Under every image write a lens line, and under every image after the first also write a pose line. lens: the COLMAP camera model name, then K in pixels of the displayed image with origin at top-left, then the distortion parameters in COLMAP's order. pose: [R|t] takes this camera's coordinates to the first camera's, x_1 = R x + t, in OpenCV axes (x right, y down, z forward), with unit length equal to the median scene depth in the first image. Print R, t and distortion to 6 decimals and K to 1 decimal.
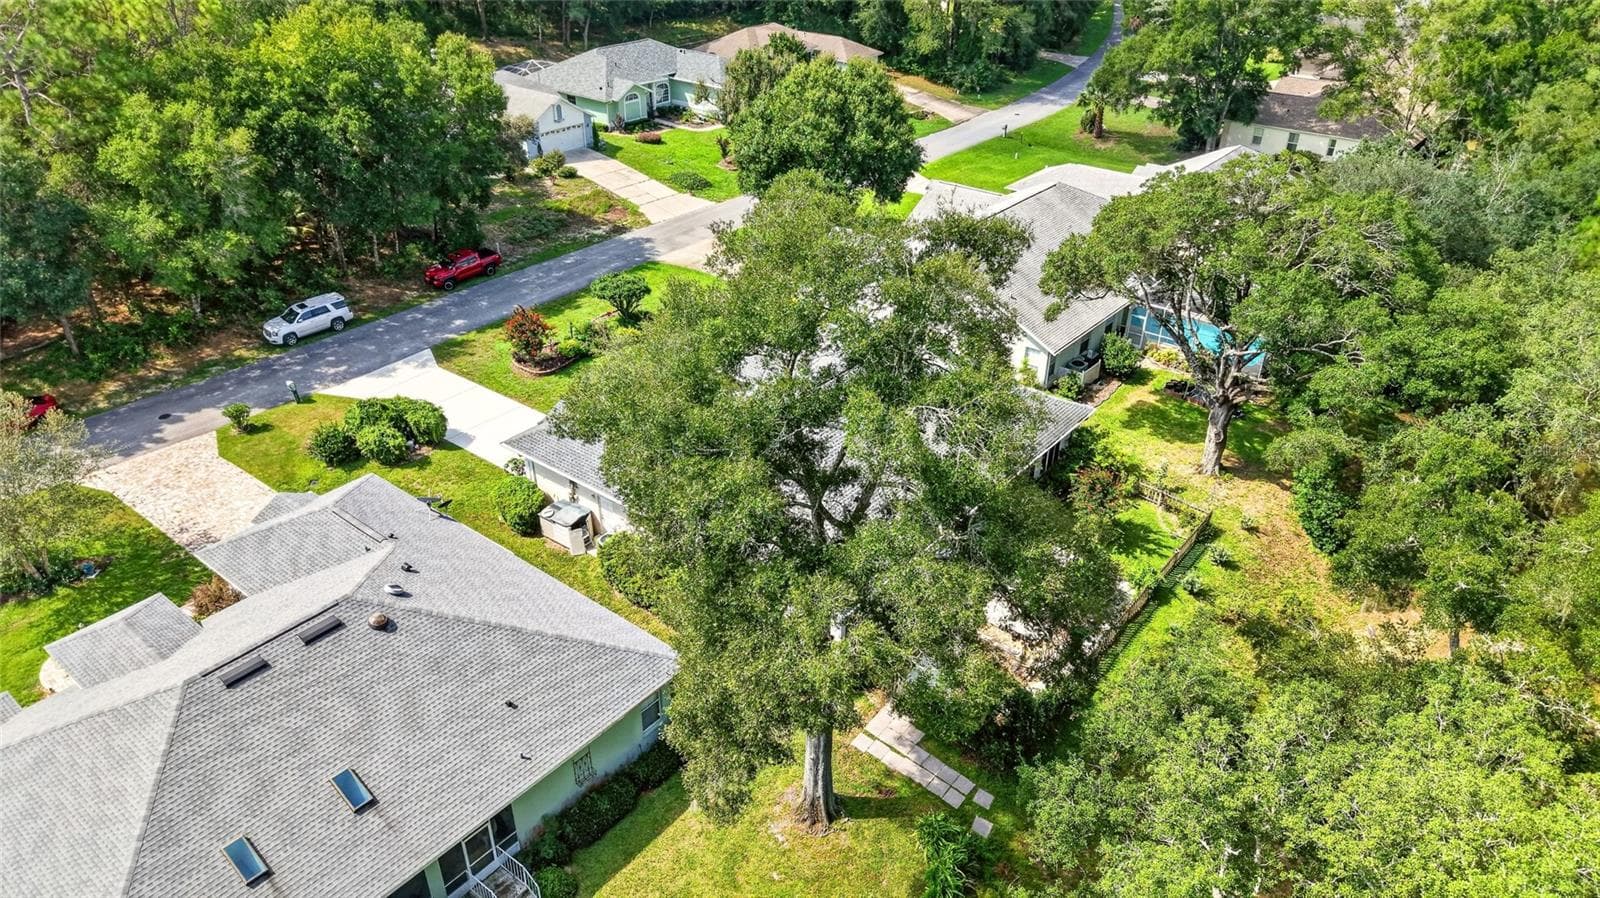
lens RADIAL K [[1070.2, 0, 800.0], [0, 1070.2, 449.0], [0, 0, 1]] dist [0.011682, -0.003974]
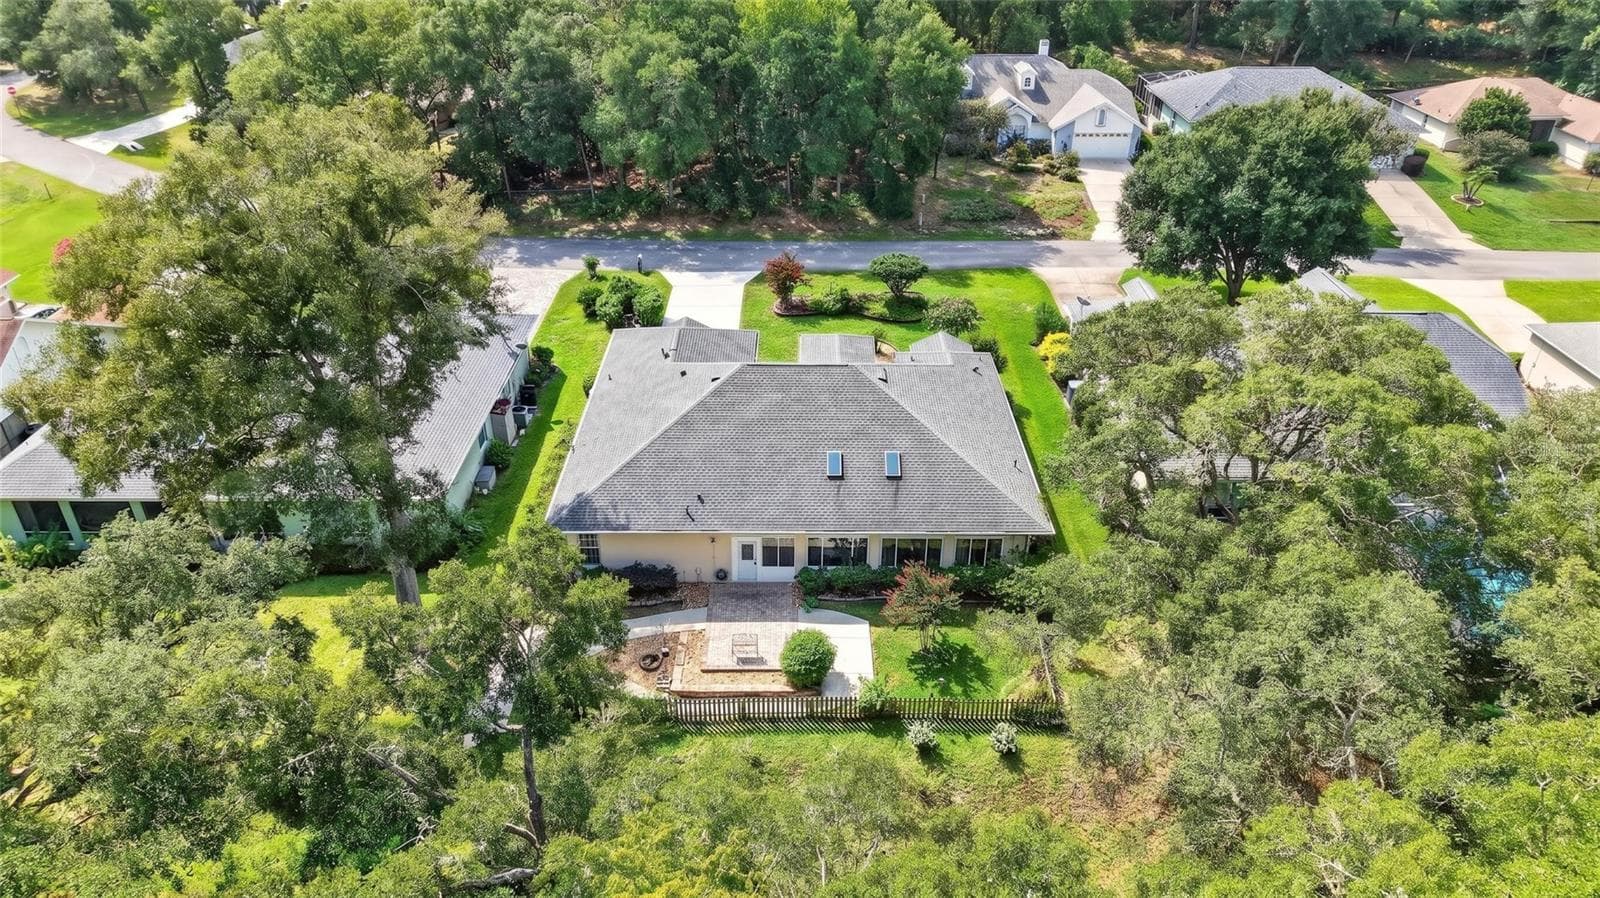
lens RADIAL K [[1070.2, 0, 800.0], [0, 1070.2, 449.0], [0, 0, 1]] dist [0.011682, -0.003974]
pose [[0.635502, 0.394661, -0.663612, 0.564365], [-0.394566, 0.904788, 0.160239, -0.127721], [0.663668, 0.160006, 0.730714, 0.211454]]
